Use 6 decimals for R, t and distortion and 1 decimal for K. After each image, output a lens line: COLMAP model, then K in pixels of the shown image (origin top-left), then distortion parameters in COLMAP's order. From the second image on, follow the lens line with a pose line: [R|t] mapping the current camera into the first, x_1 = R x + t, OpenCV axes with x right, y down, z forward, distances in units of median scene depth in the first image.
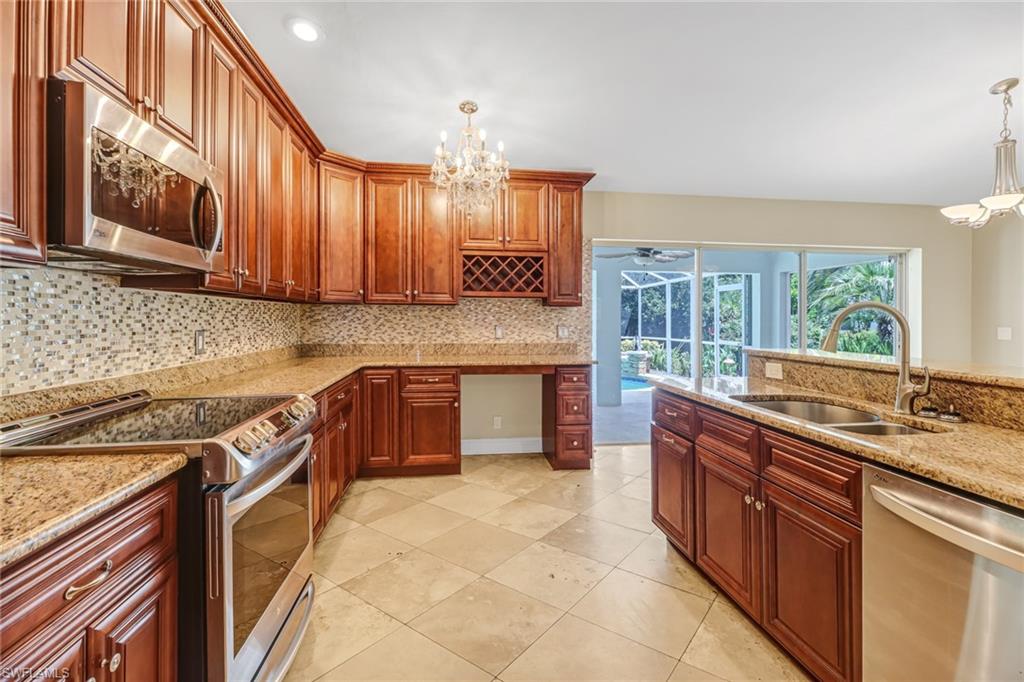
lens RADIAL K [[478.4, 0, 518.5], [0, 478.4, 320.9], [0, 0, 1]] dist [0.002099, -0.010863]
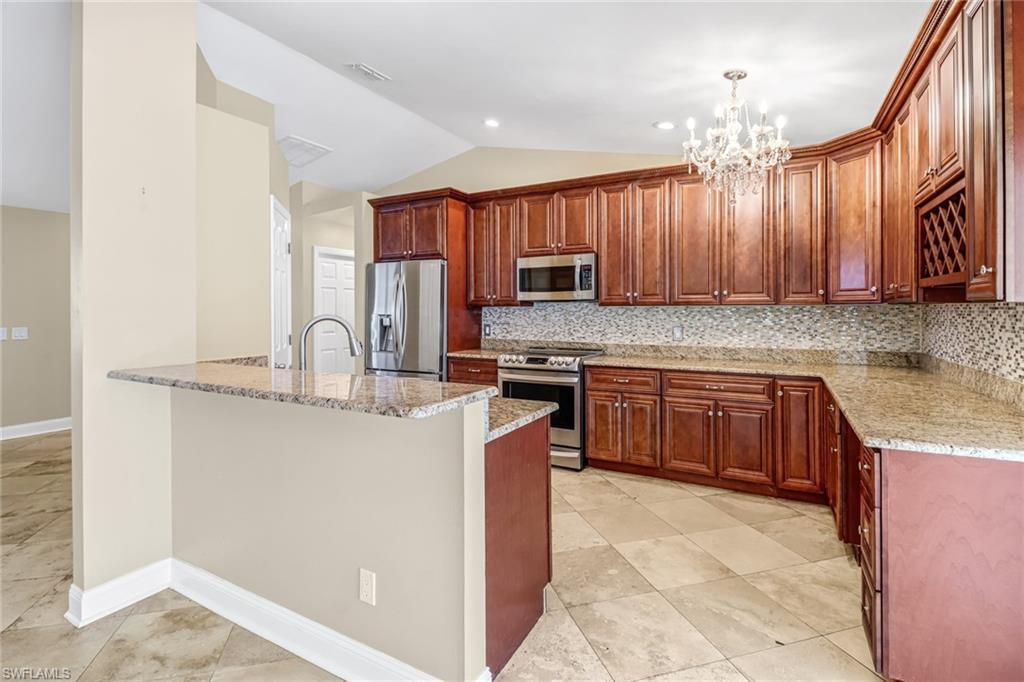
lens RADIAL K [[478.4, 0, 496.6], [0, 478.4, 308.2], [0, 0, 1]] dist [0.002099, -0.010863]
pose [[-0.609477, 0.000489, -0.792803, 0.953709], [-0.004992, 0.999978, 0.004454, -0.046639], [0.792788, 0.006672, -0.609461, 1.363456]]
